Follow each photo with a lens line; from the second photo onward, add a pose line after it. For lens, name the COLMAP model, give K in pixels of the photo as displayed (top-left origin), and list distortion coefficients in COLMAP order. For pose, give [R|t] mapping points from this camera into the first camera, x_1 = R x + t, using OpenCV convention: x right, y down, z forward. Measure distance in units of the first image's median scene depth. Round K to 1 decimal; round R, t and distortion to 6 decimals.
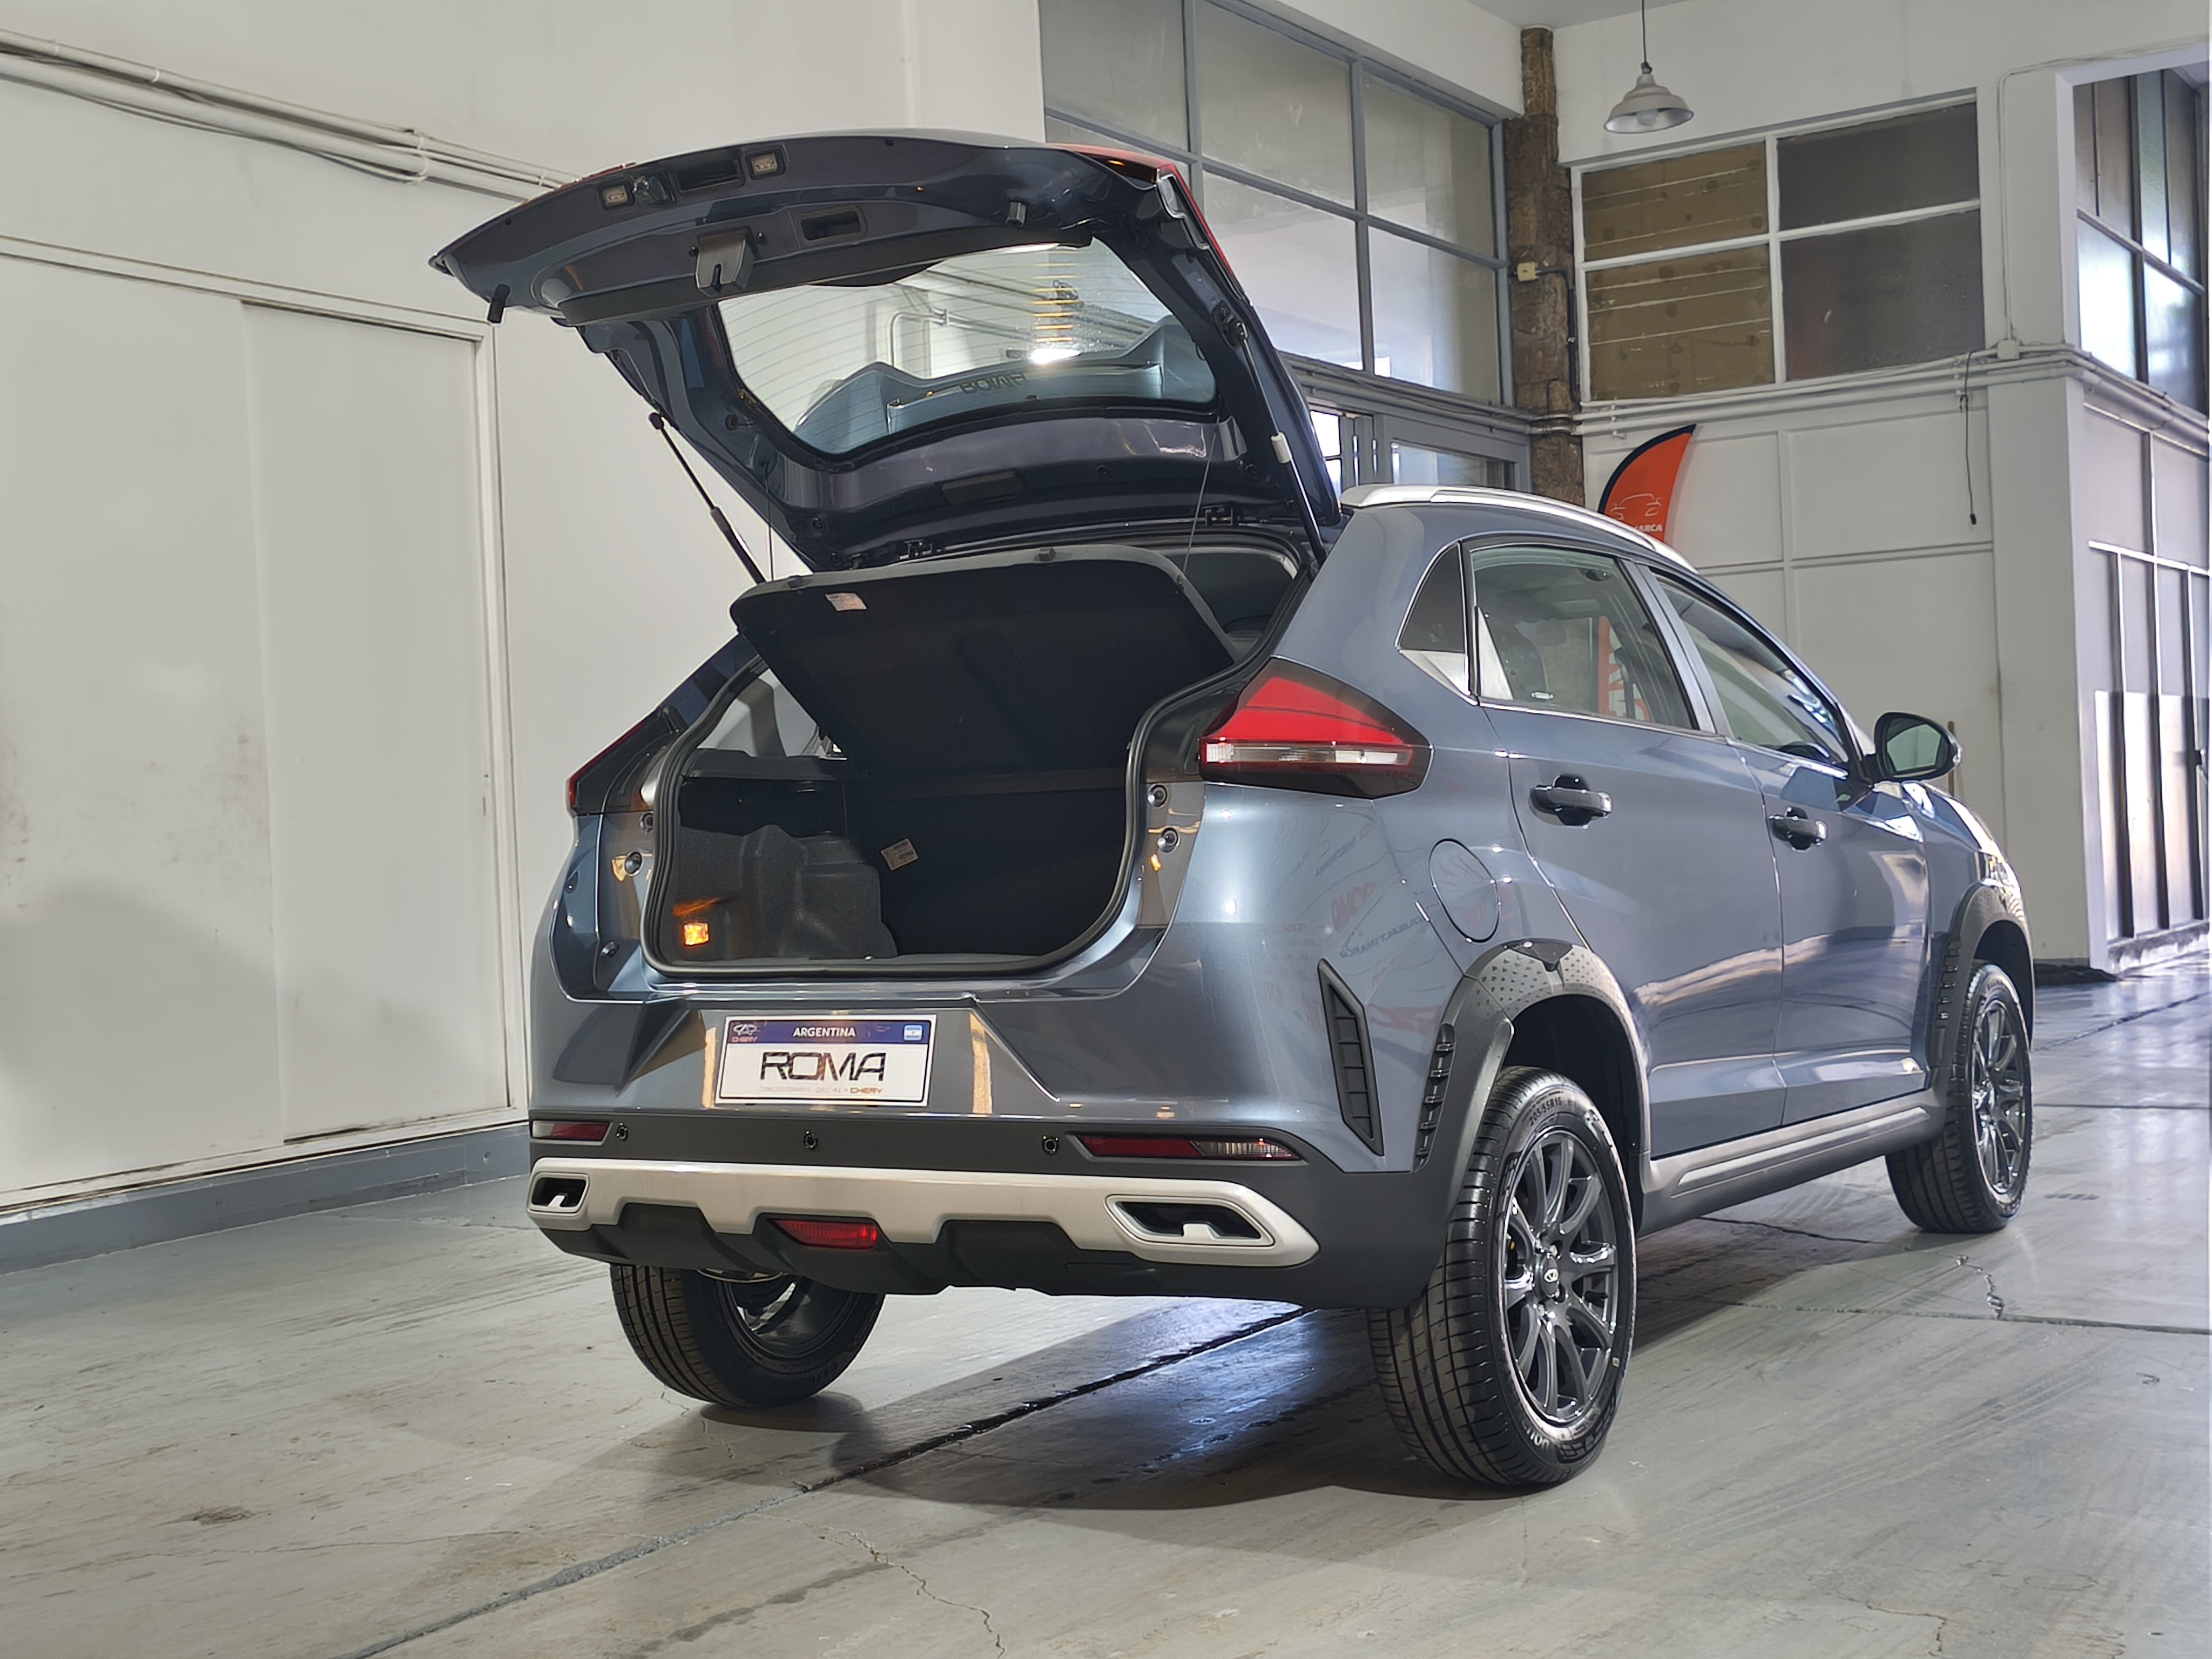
lens RADIAL K [[2749.1, 0, 1147.8], [0, 2749.1, 801.2], [0, 0, 1]] dist [0.026372, 0.101894]
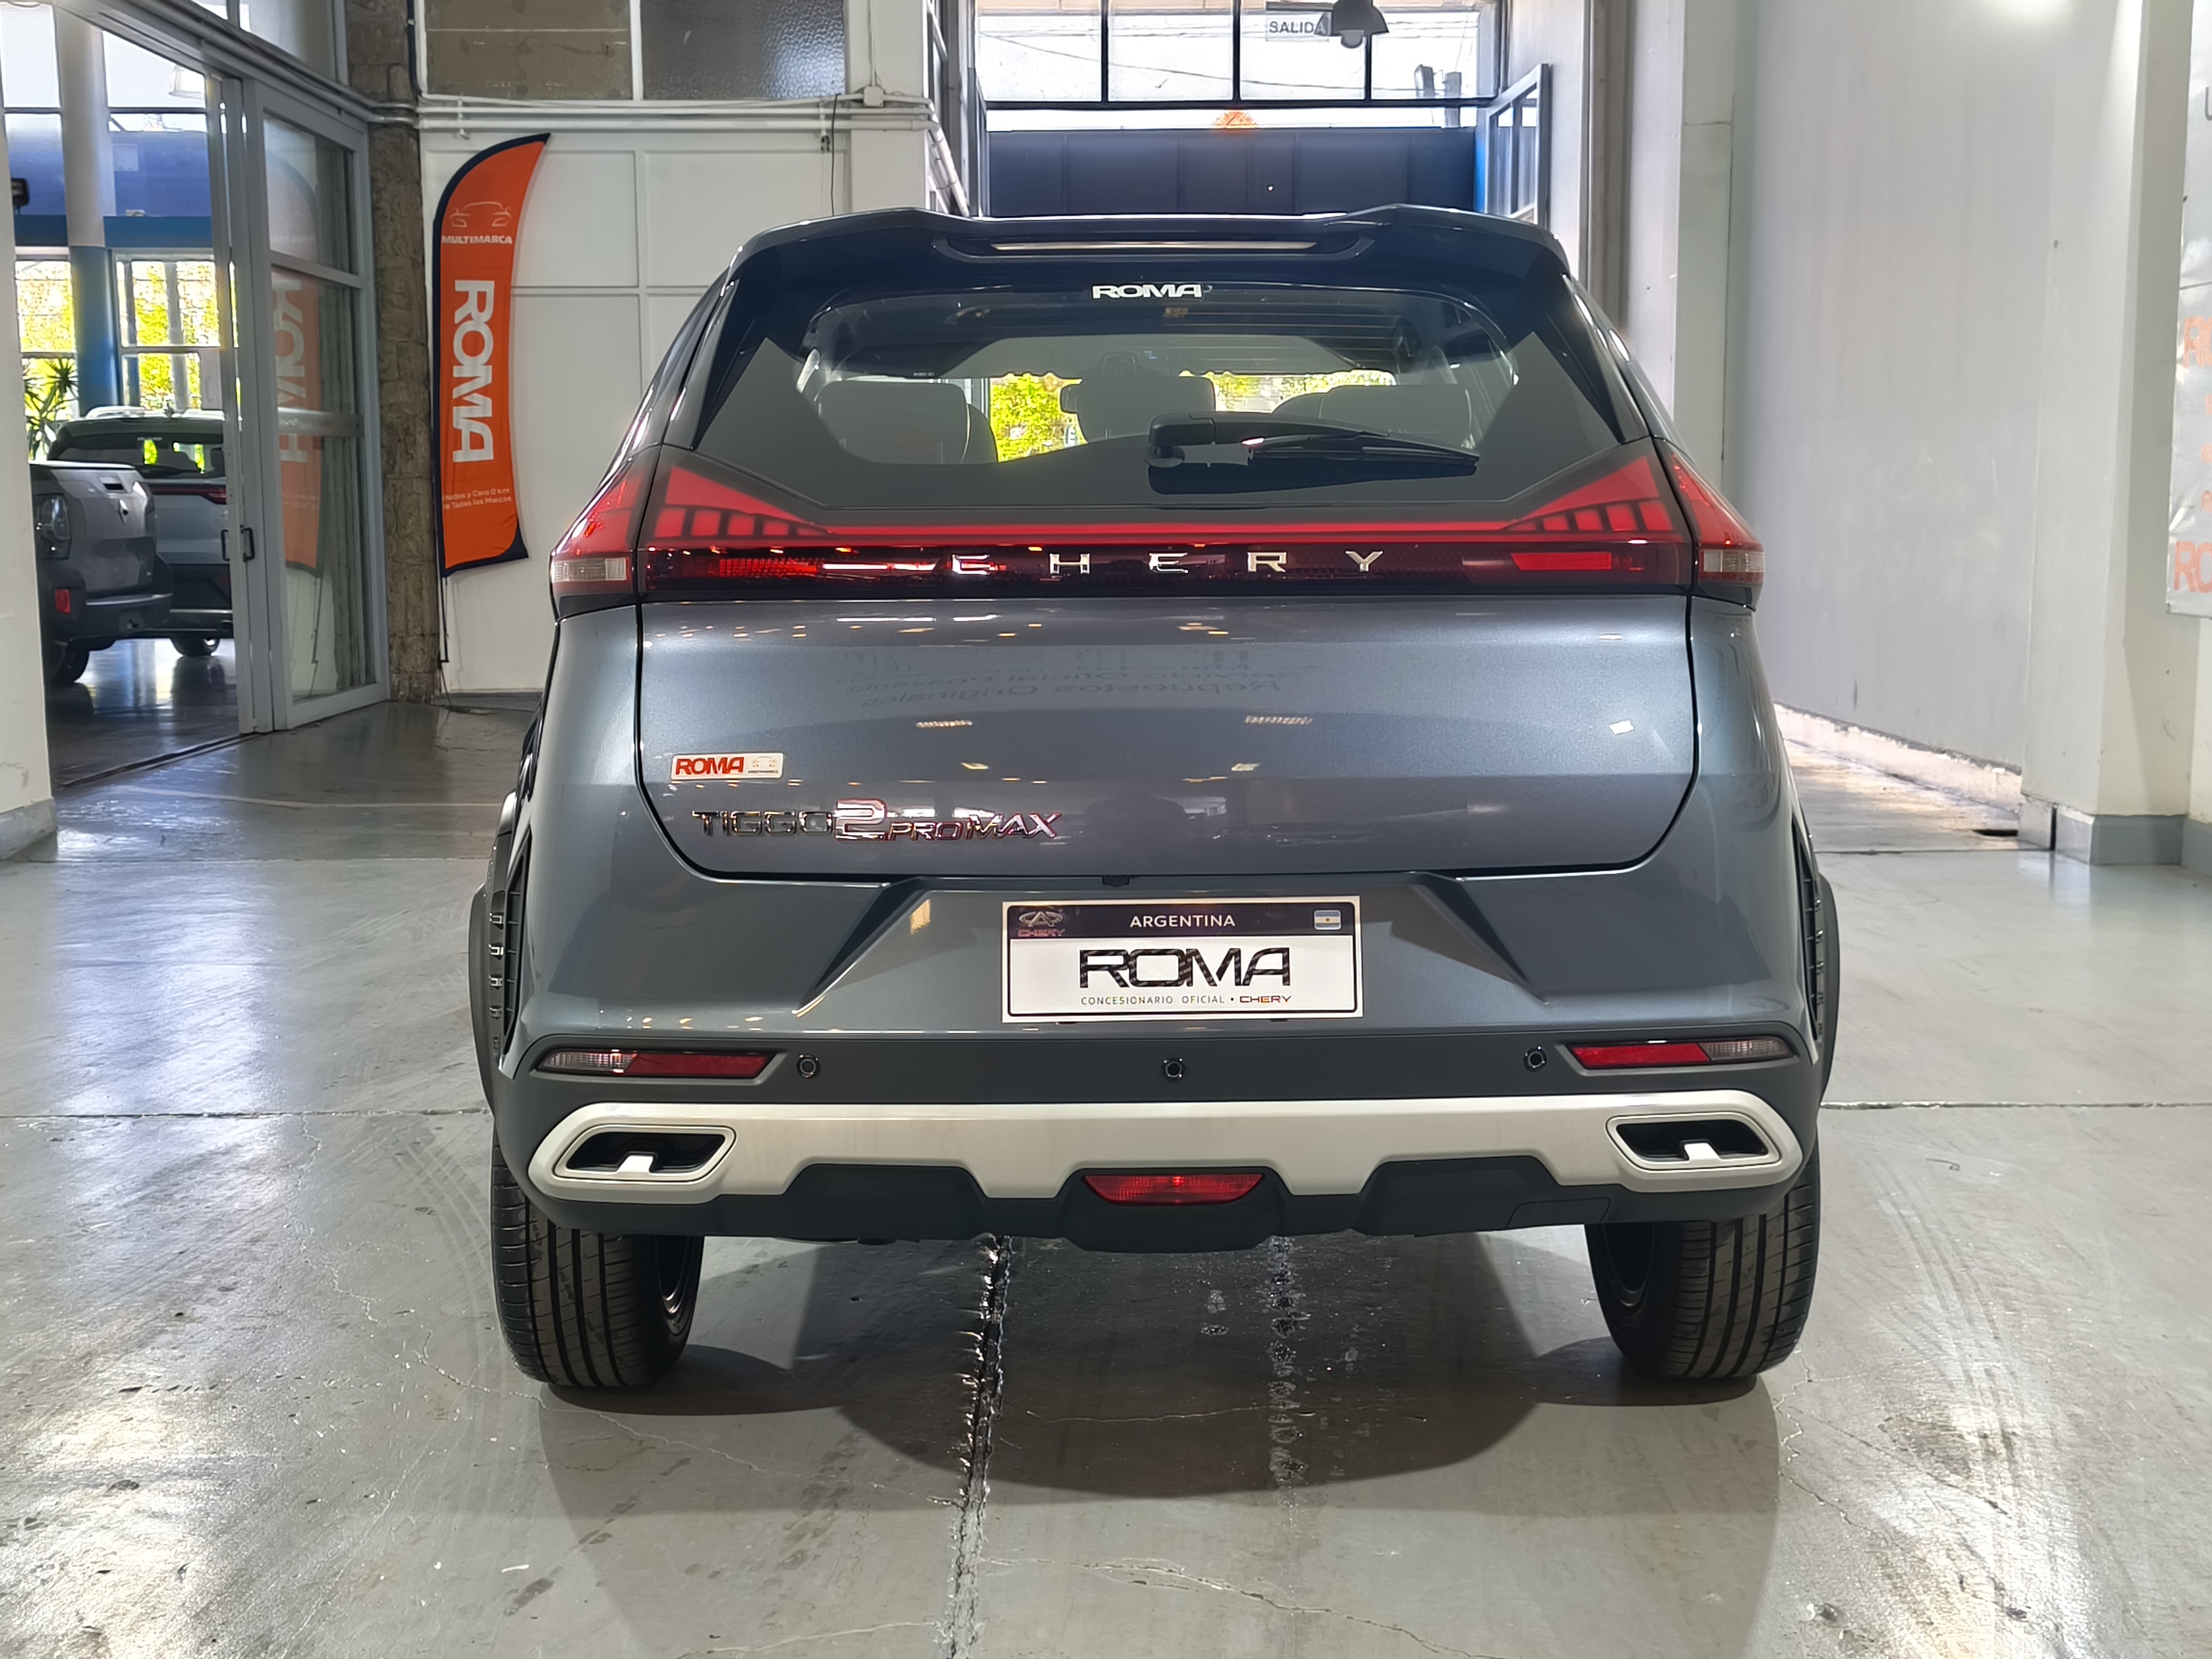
lens RADIAL K [[2605.1, 0, 1099.3], [0, 2605.1, 807.7], [0, 0, 1]] dist [-0.000122, 0.190383]
pose [[0.838879, -0.026197, 0.543687, -0.456054], [-0.035748, 0.994033, 0.103055, -0.015137], [-0.543143, -0.105887, 0.832937, 0.387065]]
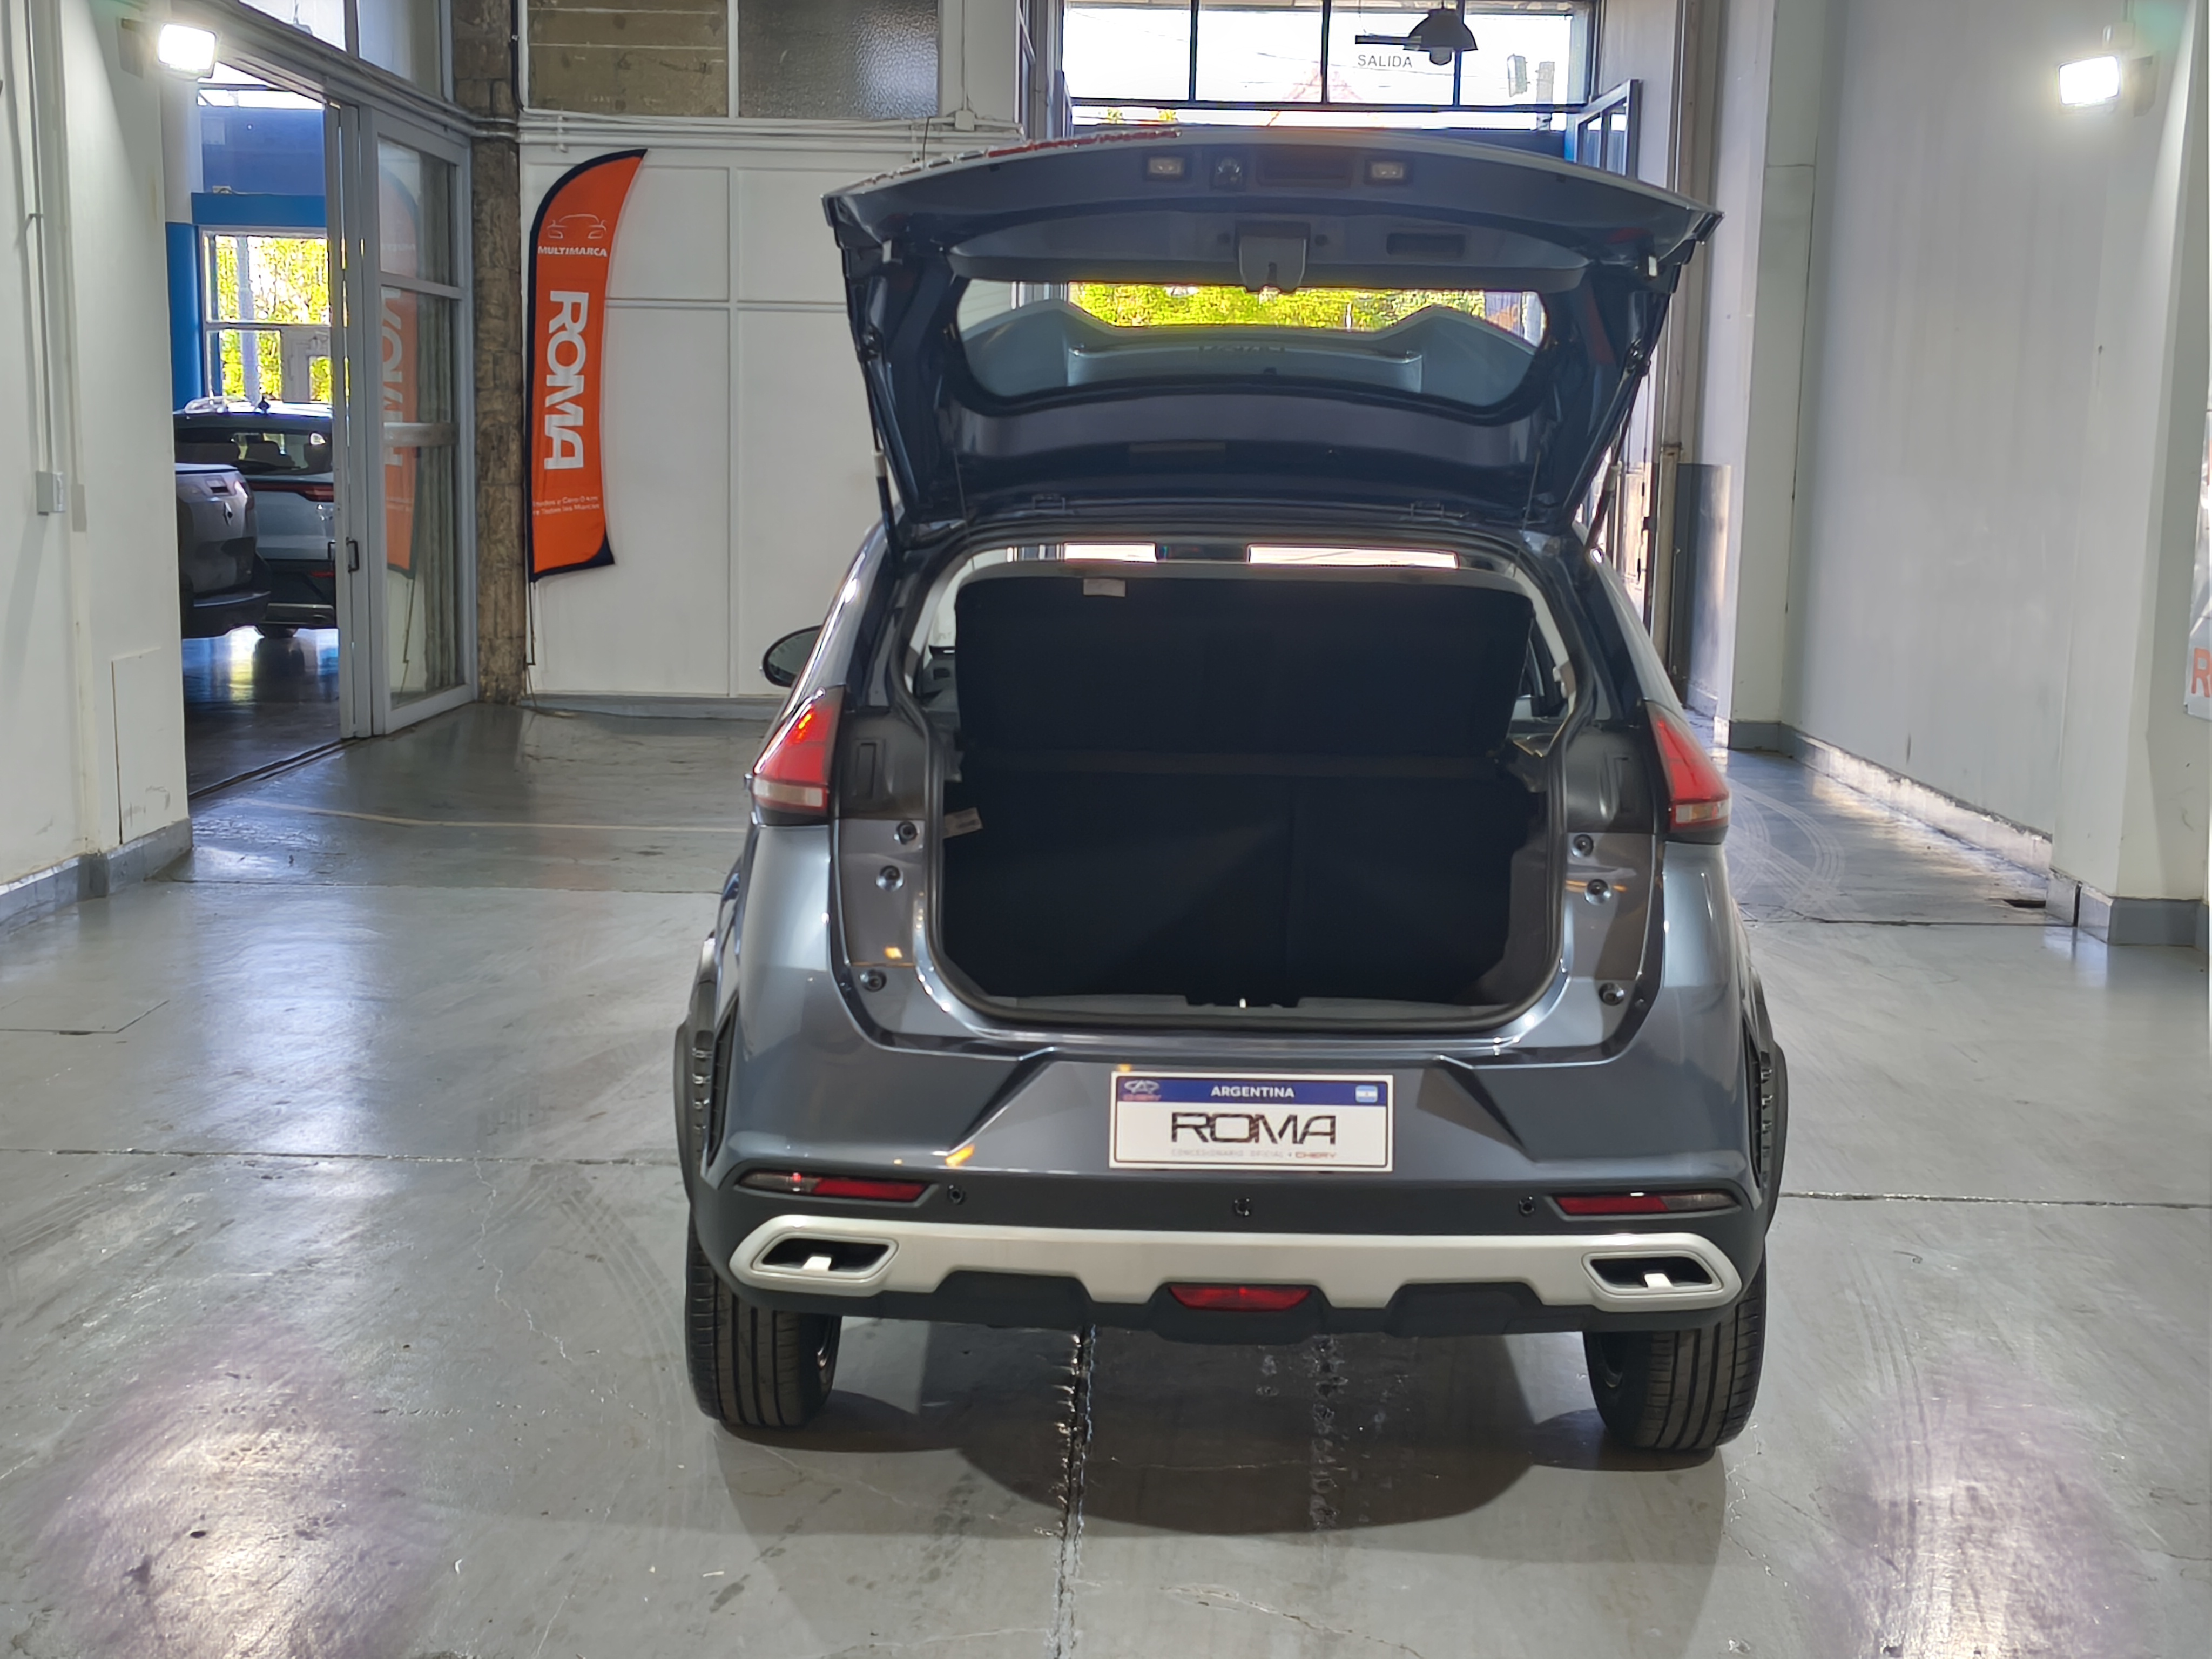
lens RADIAL K [[2728.7, 0, 1096.6], [0, 2728.7, 836.6], [0, 0, 1]] dist [0.030142, 0.058713]
pose [[0.851280, -0.015939, 0.524470, -0.577129], [-0.061938, 0.989498, 0.130603, -0.106952], [-0.521044, -0.143665, 0.841352, 0.227965]]
